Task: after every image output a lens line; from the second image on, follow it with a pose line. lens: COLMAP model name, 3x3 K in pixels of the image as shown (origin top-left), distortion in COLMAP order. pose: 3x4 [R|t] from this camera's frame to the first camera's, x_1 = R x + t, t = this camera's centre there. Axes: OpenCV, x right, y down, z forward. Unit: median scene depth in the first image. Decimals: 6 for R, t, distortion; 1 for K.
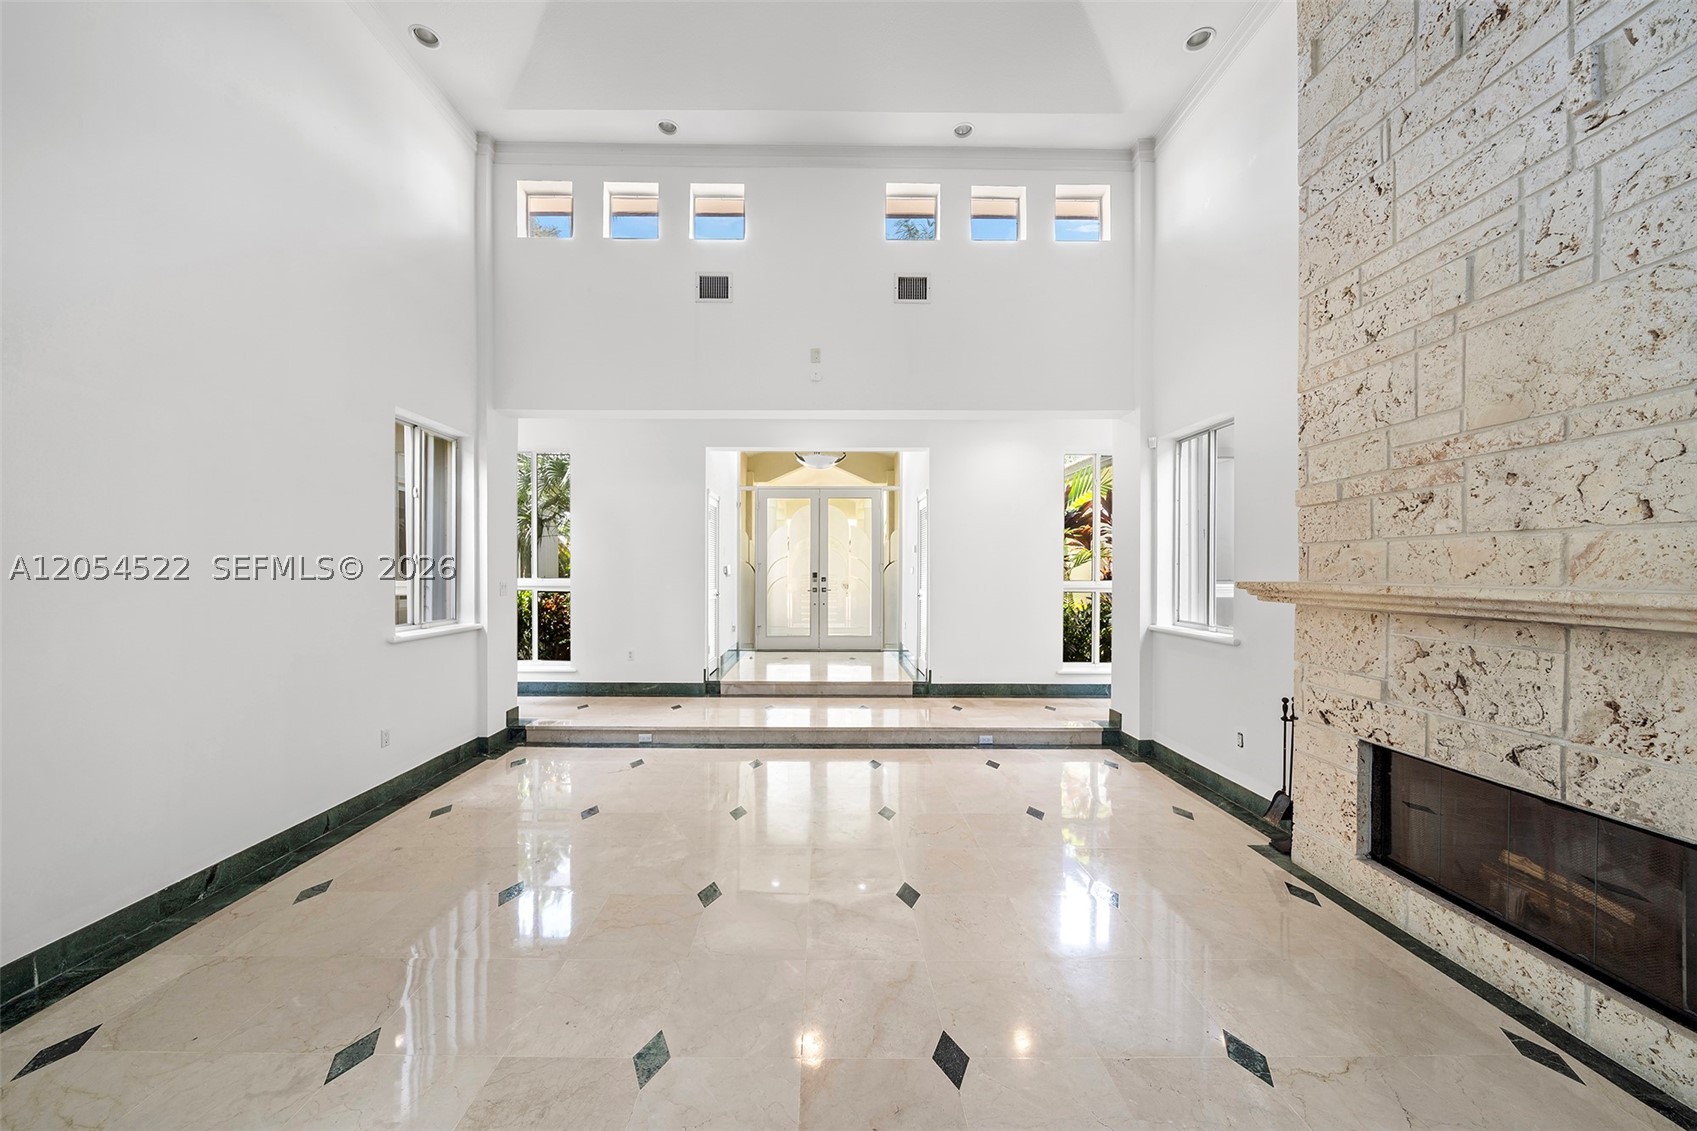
lens RADIAL K [[586.8, 0, 837.6], [0, 586.8, 578.9], [0, 0, 1]] dist [-0.005596, 0.000241]
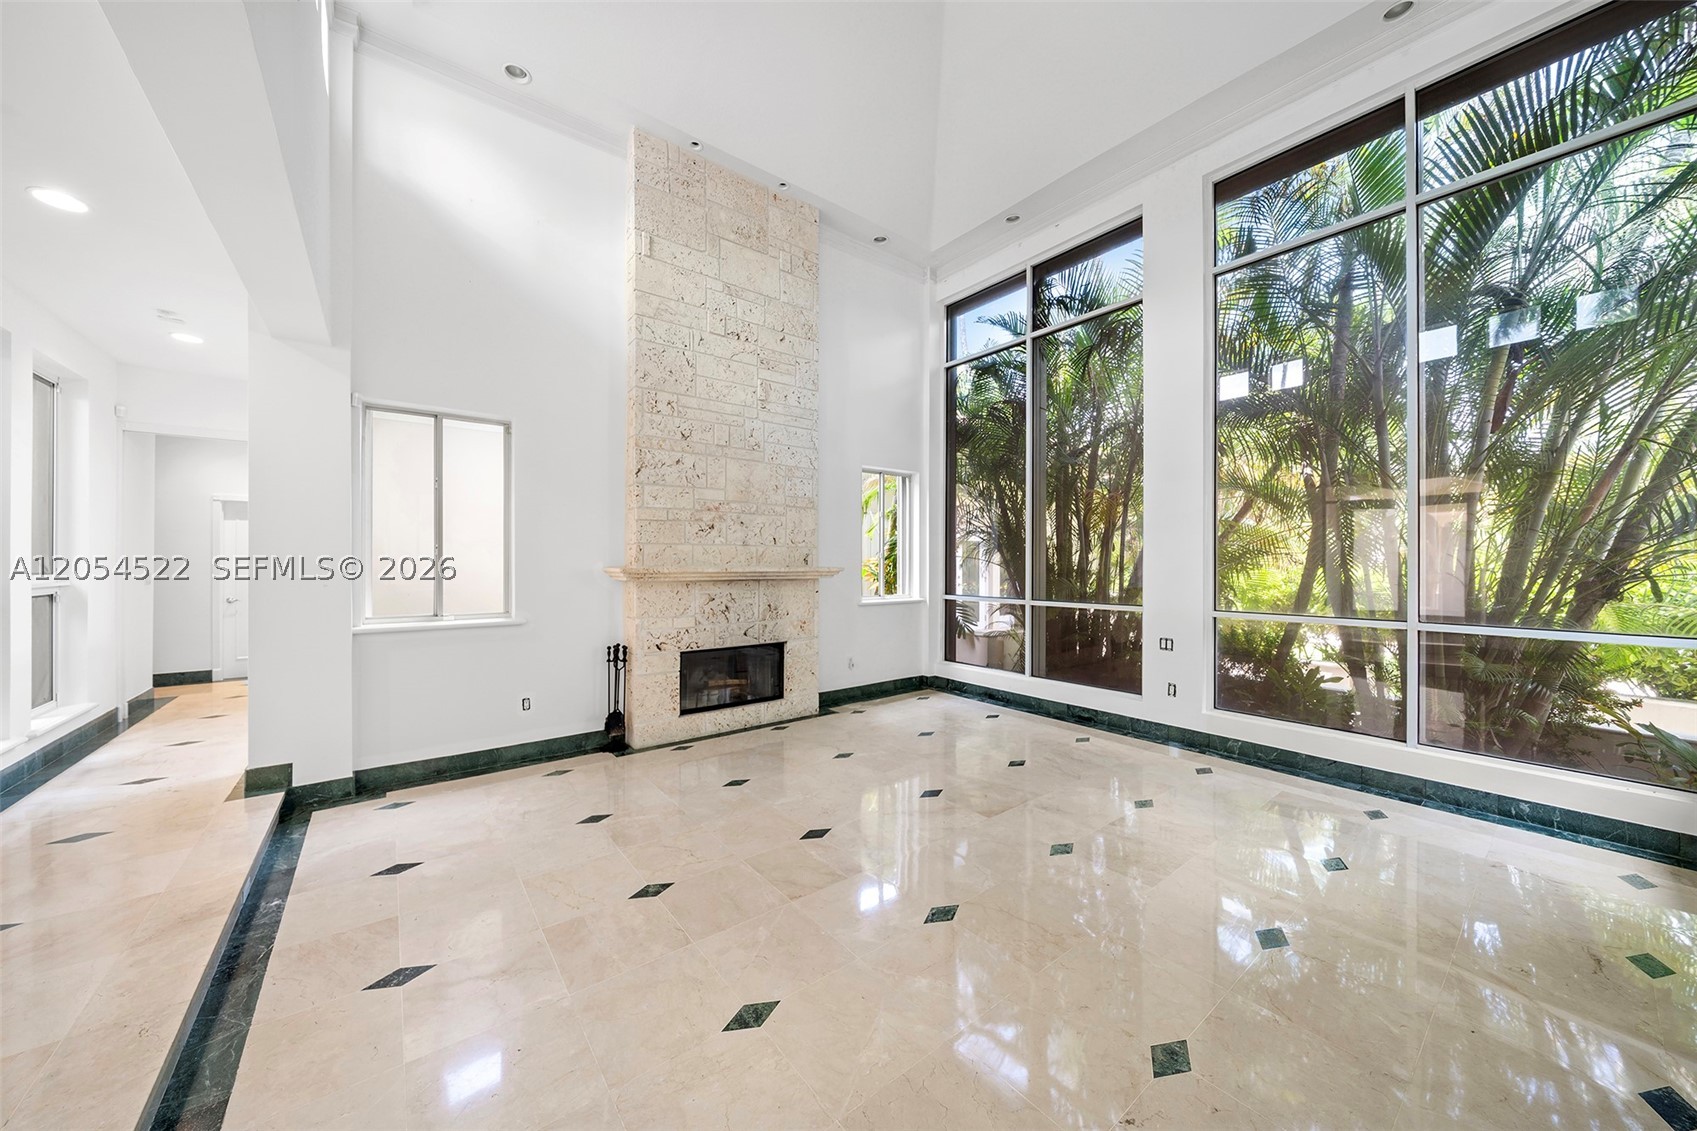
lens RADIAL K [[586.8, 0, 841.8], [0, 586.8, 561.5], [0, 0, 1]] dist [-0.005596, 0.000241]
pose [[-0.596849, -0.004412, 0.802341, -0.985112], [0.007111, 0.999917, 0.010788, -0.029635], [-0.802322, 0.012144, -0.596768, 1.862241]]
